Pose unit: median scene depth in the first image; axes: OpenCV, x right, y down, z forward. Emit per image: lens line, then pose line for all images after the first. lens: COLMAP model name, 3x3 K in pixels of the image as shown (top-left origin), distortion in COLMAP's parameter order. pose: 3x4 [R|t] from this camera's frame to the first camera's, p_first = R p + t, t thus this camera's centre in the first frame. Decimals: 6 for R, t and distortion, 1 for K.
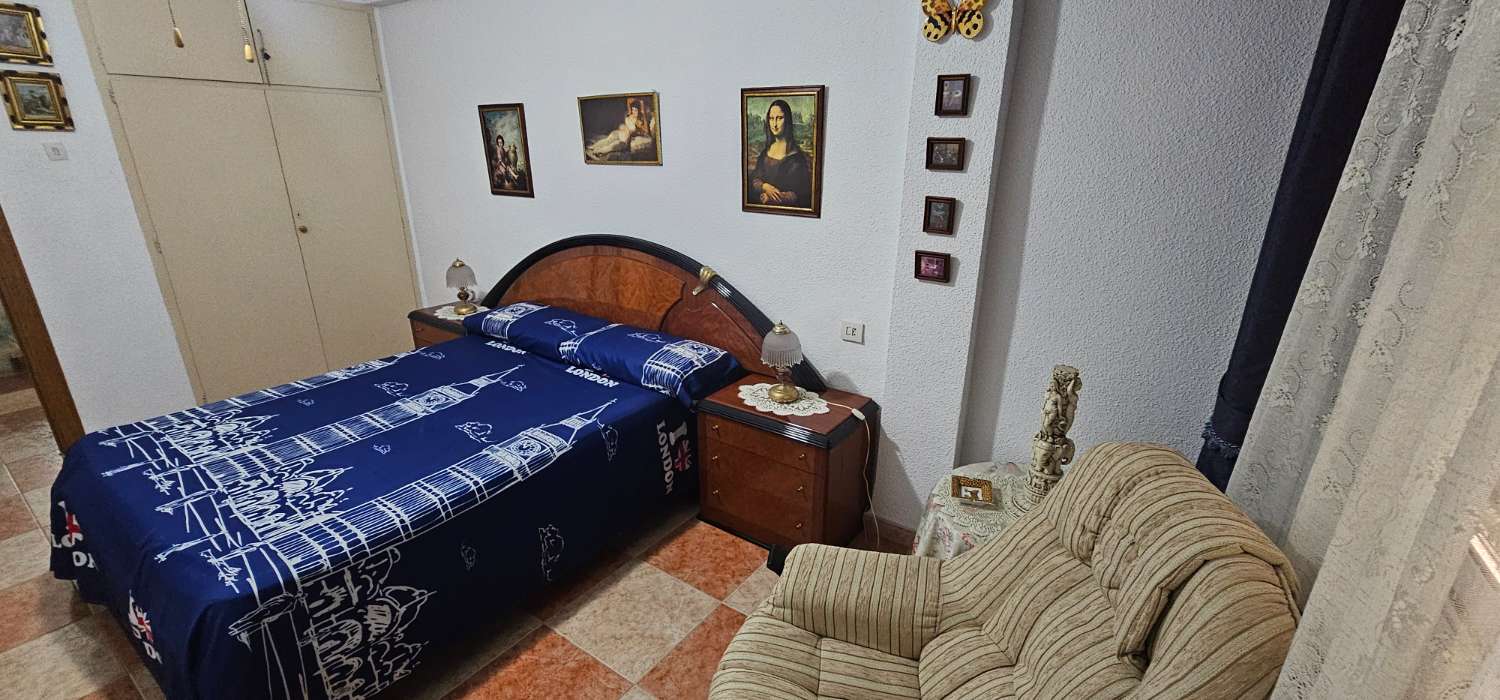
lens RADIAL K [[614.8, 0, 754.1], [0, 614.8, 354.0], [0, 0, 1]] dist [-0.000098, -0.000545]
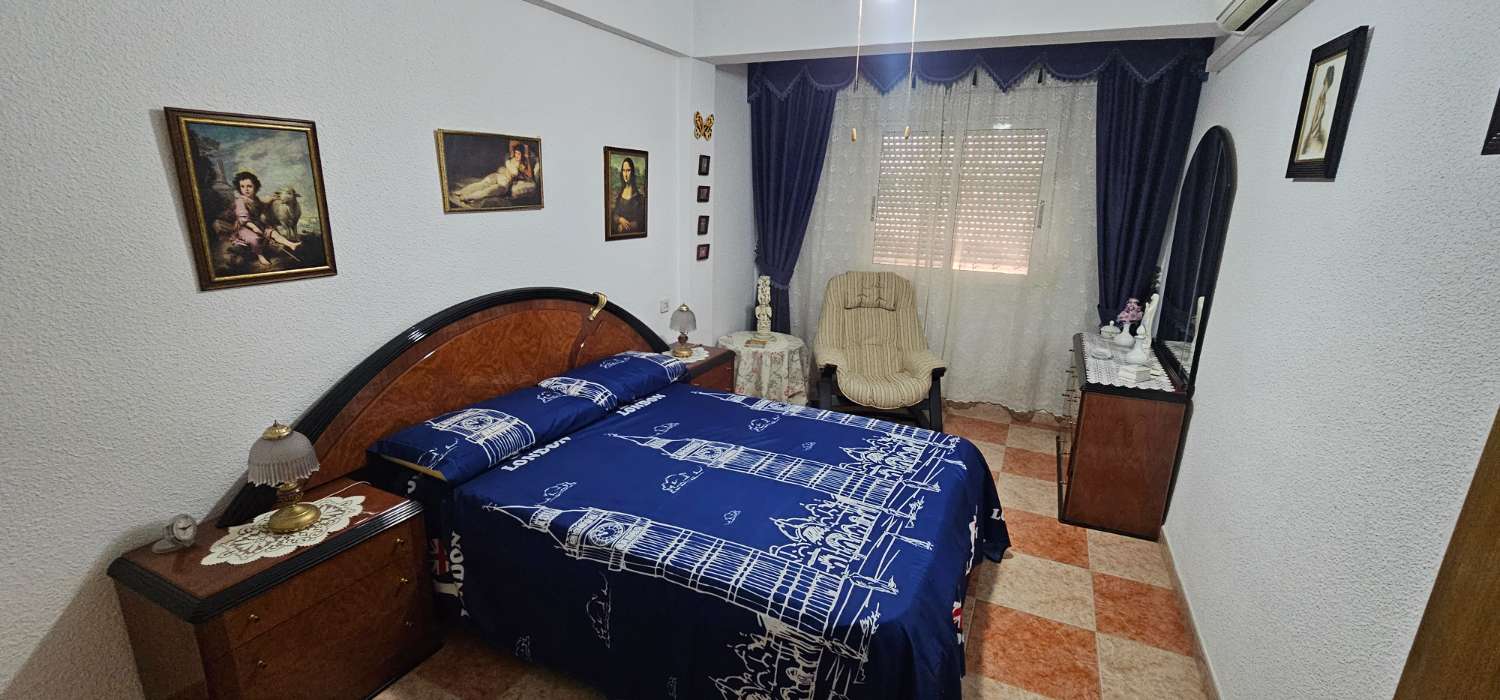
lens RADIAL K [[614.8, 0, 749.6], [0, 614.8, 353.9], [0, 0, 1]] dist [-0.000098, -0.000545]
pose [[-0.154704, -0.272494, 0.949639, -1.358237], [0.294226, 0.904888, 0.307585, -0.334742], [-0.943132, 0.326993, -0.059815, 0.904527]]
